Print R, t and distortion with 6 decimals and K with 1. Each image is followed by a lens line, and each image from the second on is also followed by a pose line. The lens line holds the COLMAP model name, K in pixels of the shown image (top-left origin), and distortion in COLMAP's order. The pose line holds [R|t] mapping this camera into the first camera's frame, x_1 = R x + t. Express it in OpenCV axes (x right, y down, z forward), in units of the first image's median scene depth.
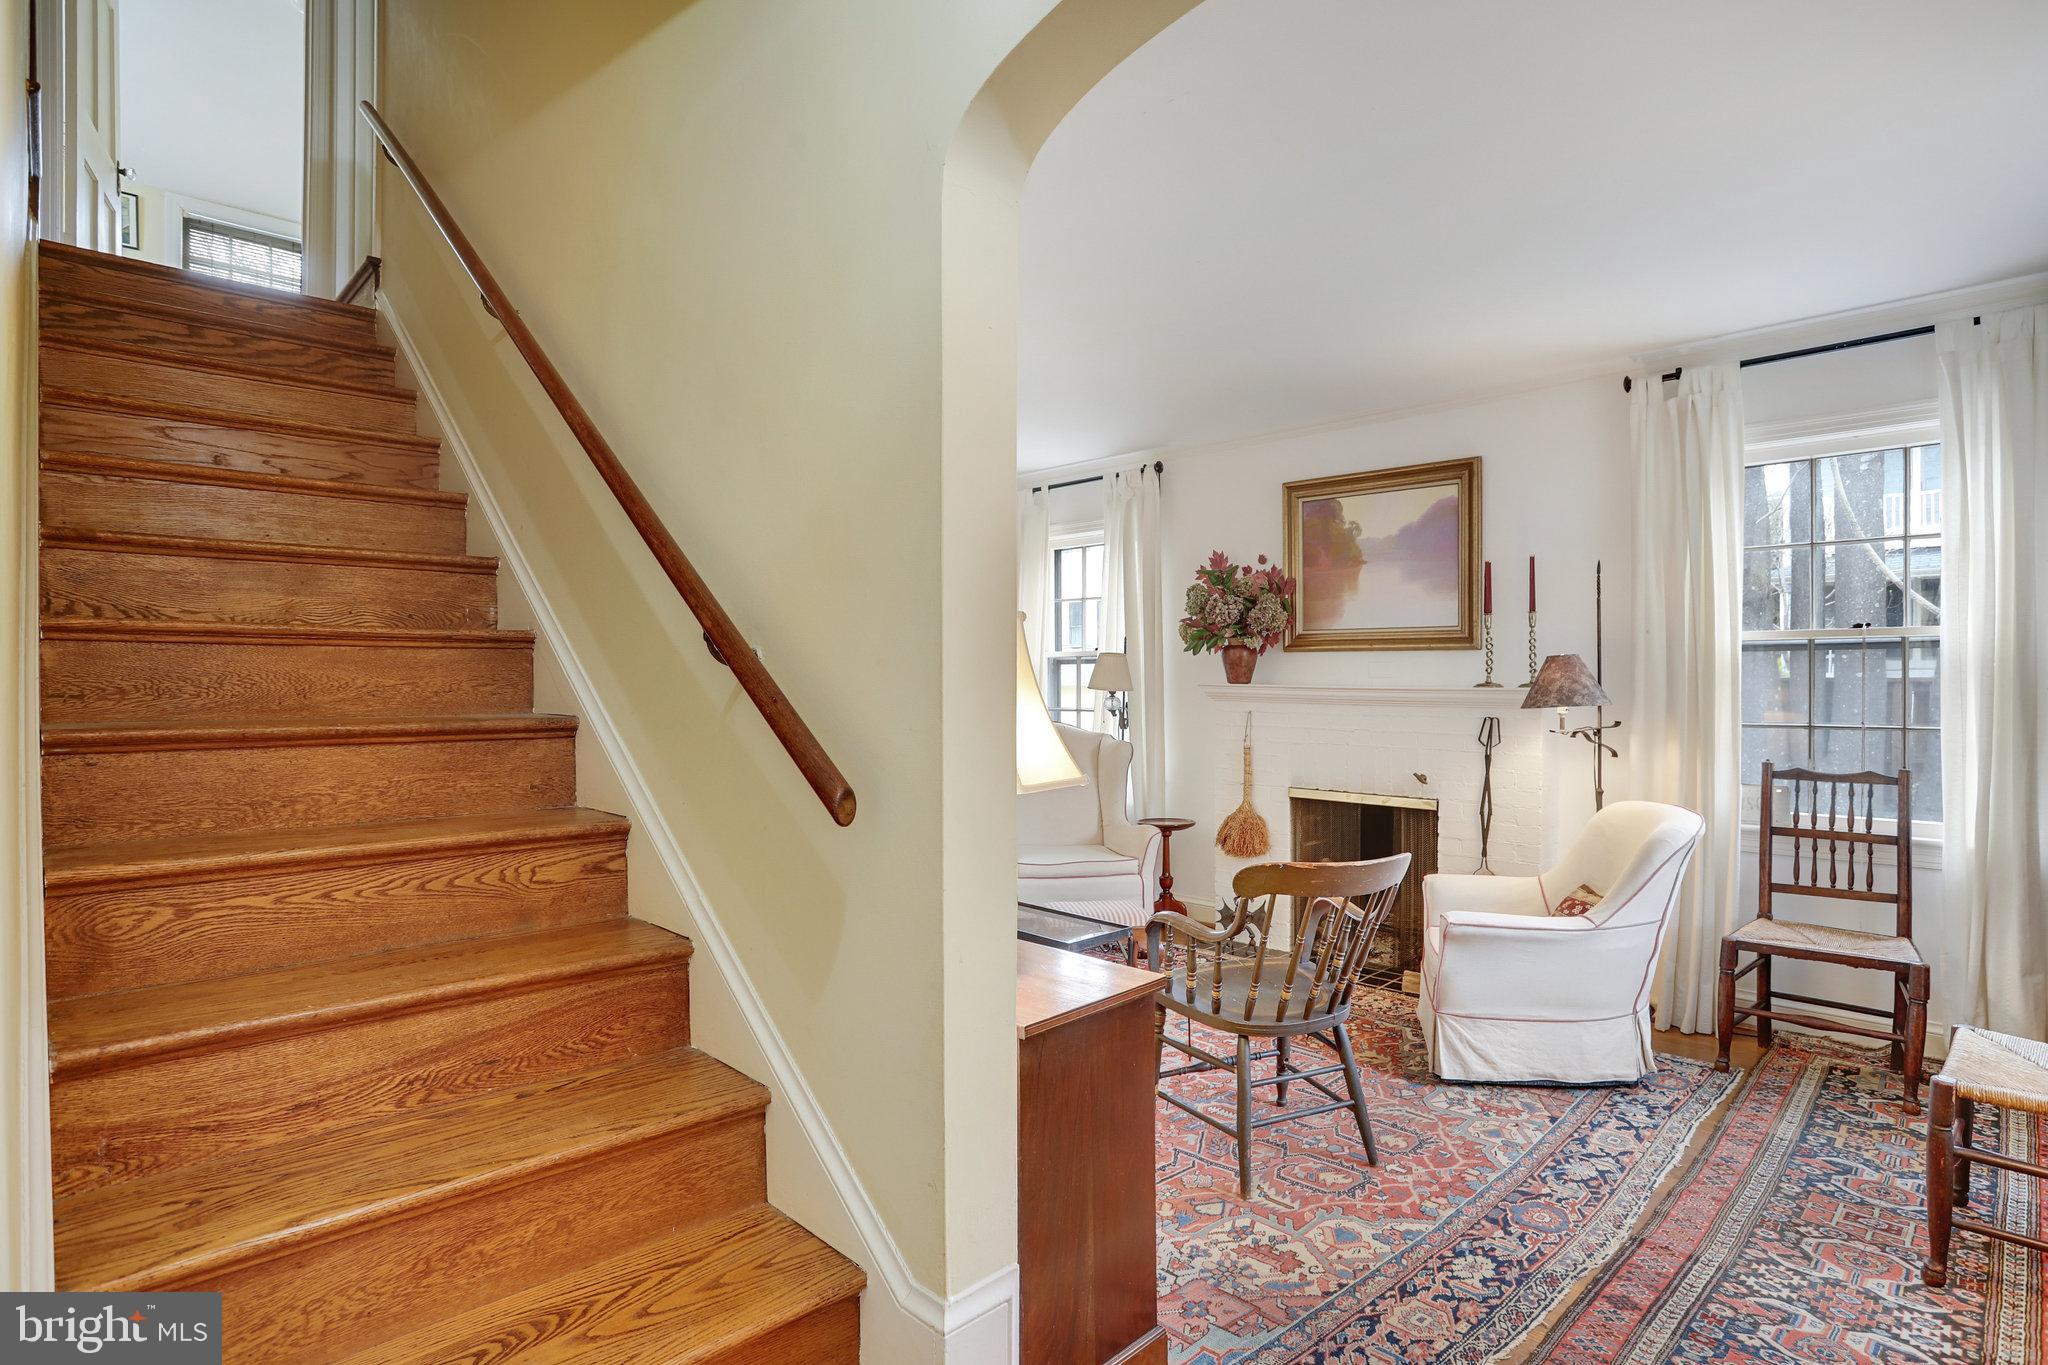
lens RADIAL K [[1055.0, 0, 1020.6], [0, 1055.0, 674.9], [0, 0, 1]] dist [-0.041015, 0.011958]
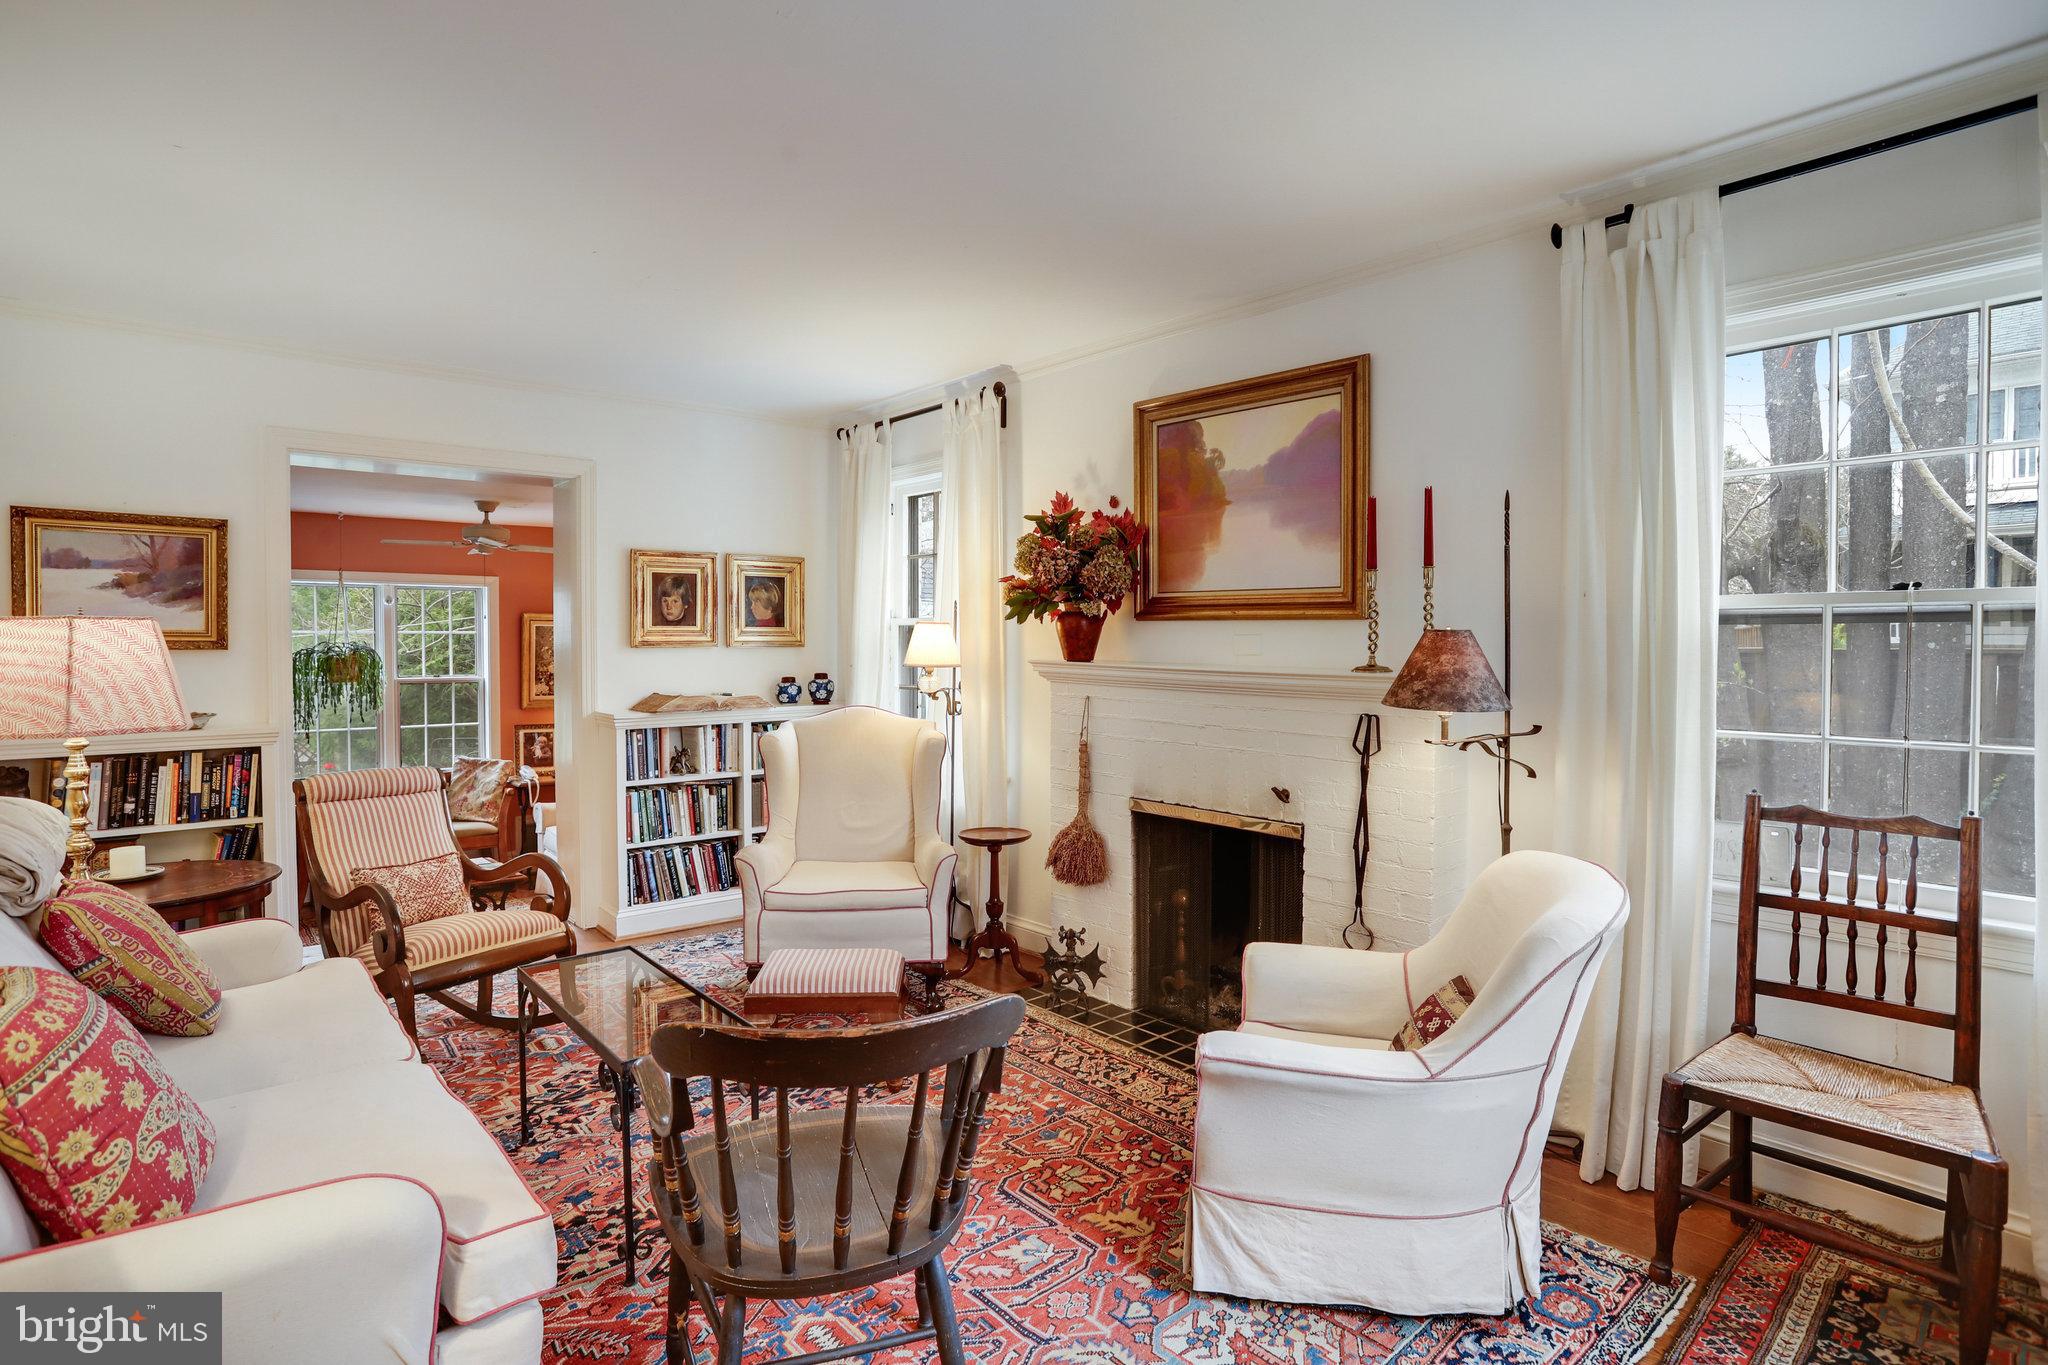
lens RADIAL K [[1055.0, 0, 987.7], [0, 1055.0, 650.6], [0, 0, 1]] dist [-0.041015, 0.011958]
pose [[0.997753, 0.004179, -0.066863, 0.268936], [-0.003312, 0.999909, 0.013071, -0.013367], [0.066911, -0.012820, 0.997677, 0.301438]]
